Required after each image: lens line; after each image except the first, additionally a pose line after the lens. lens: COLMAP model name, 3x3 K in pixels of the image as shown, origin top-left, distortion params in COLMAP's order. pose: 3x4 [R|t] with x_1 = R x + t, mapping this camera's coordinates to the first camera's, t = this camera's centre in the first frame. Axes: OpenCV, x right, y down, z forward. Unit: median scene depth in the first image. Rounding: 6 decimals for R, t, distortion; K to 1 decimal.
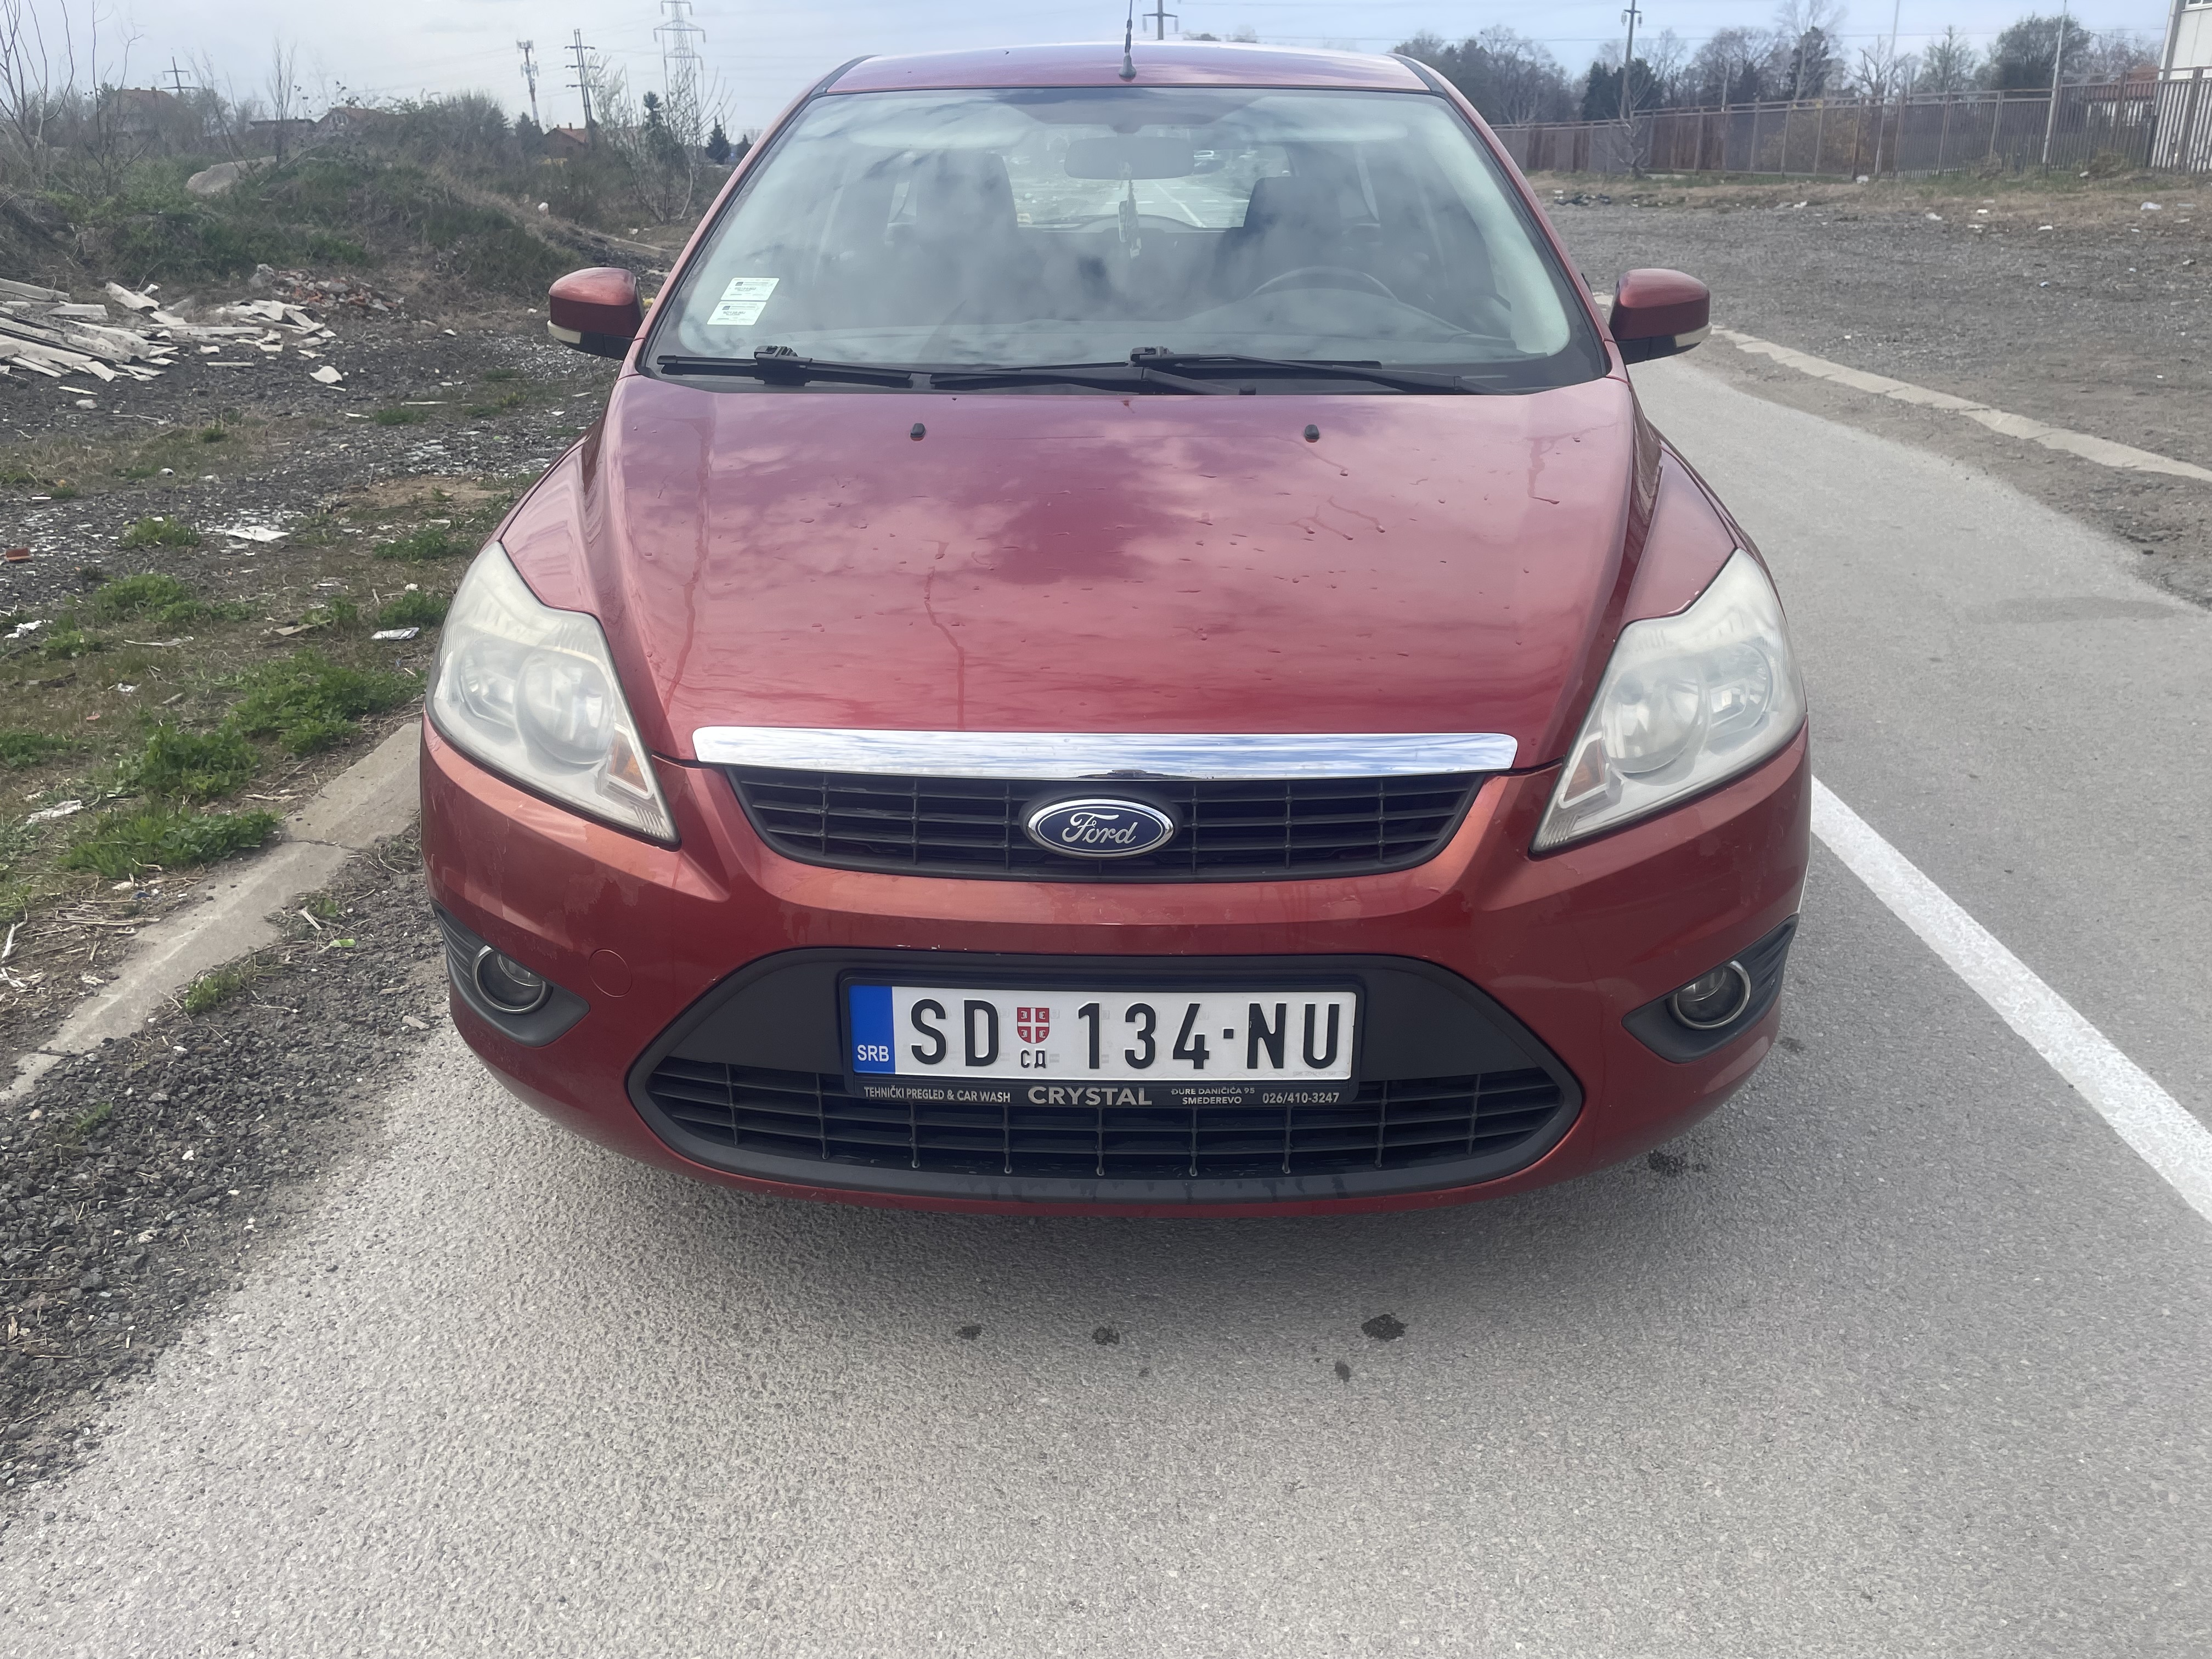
lens RADIAL K [[1697.0, 0, 1103.5], [0, 1697.0, 823.8], [0, 0, 1]] dist [0.083354, -0.003698]
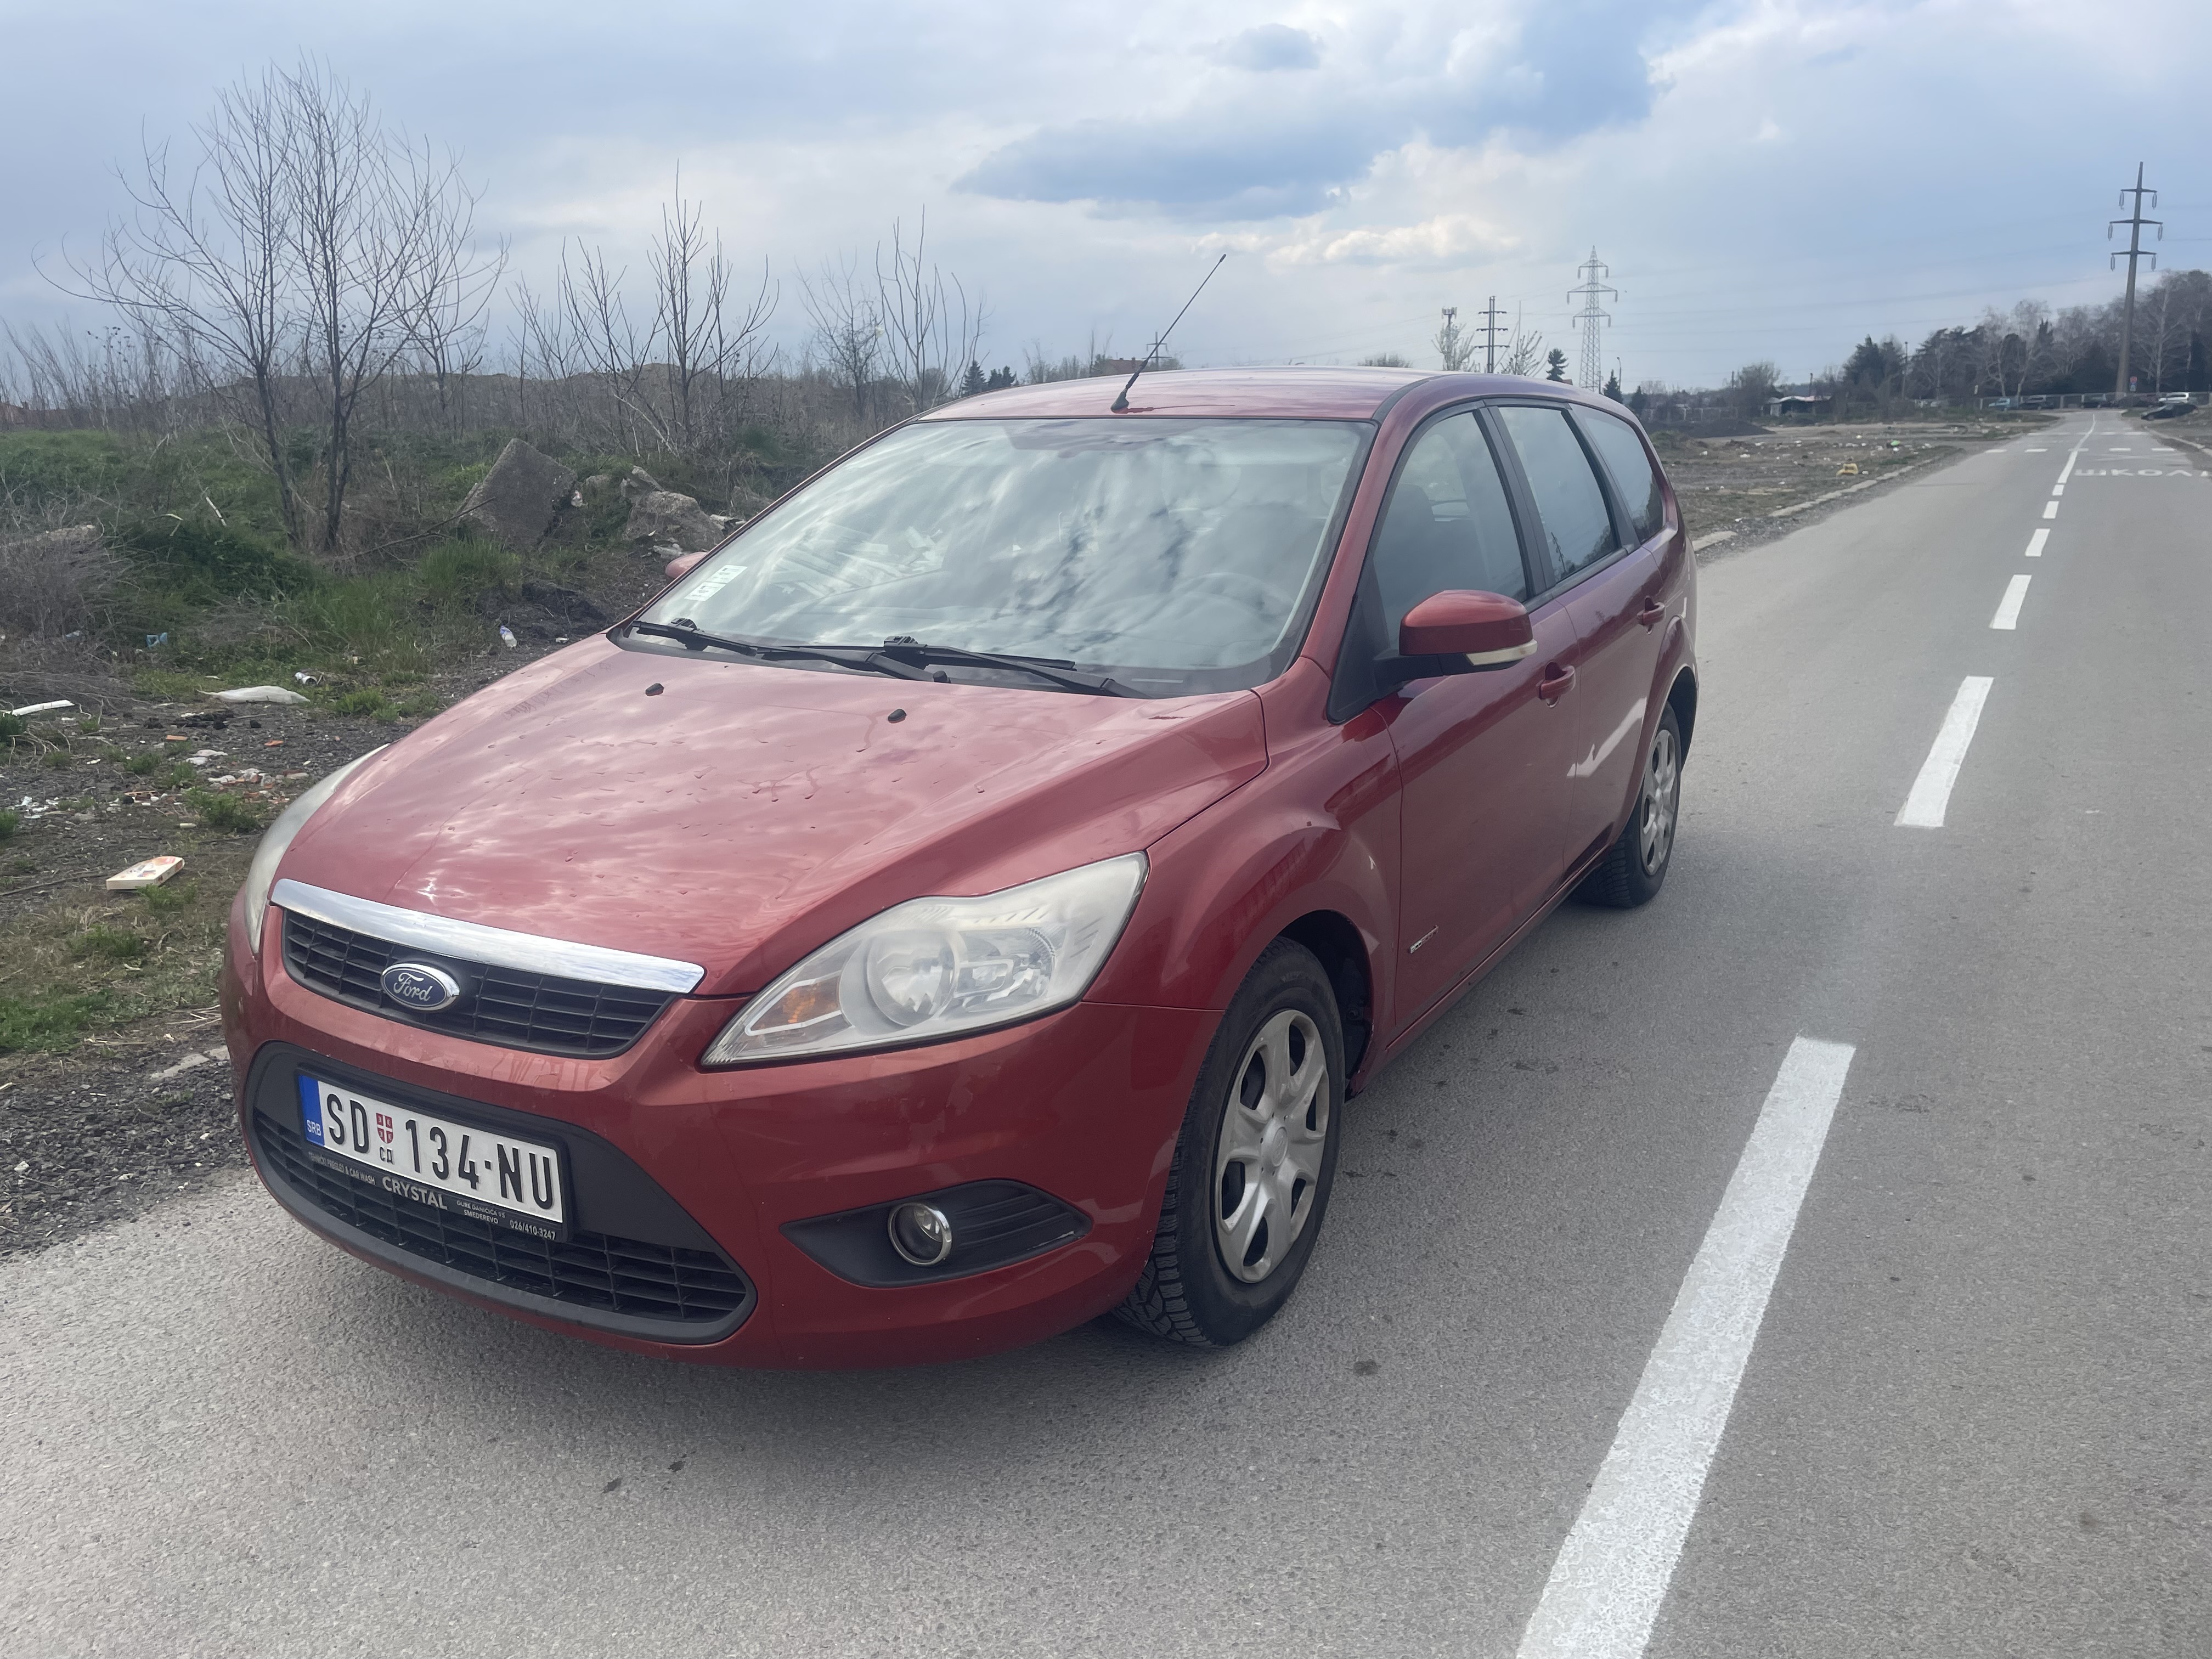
lens RADIAL K [[1697.0, 0, 1111.3], [0, 1697.0, 837.2], [0, 0, 1]] dist [0.083354, -0.003698]
pose [[0.859590, 0.112522, -0.498441, 1.090530], [-0.174092, 0.981584, -0.078640, -0.097816], [0.480414, 0.154373, 0.863349, 0.070570]]
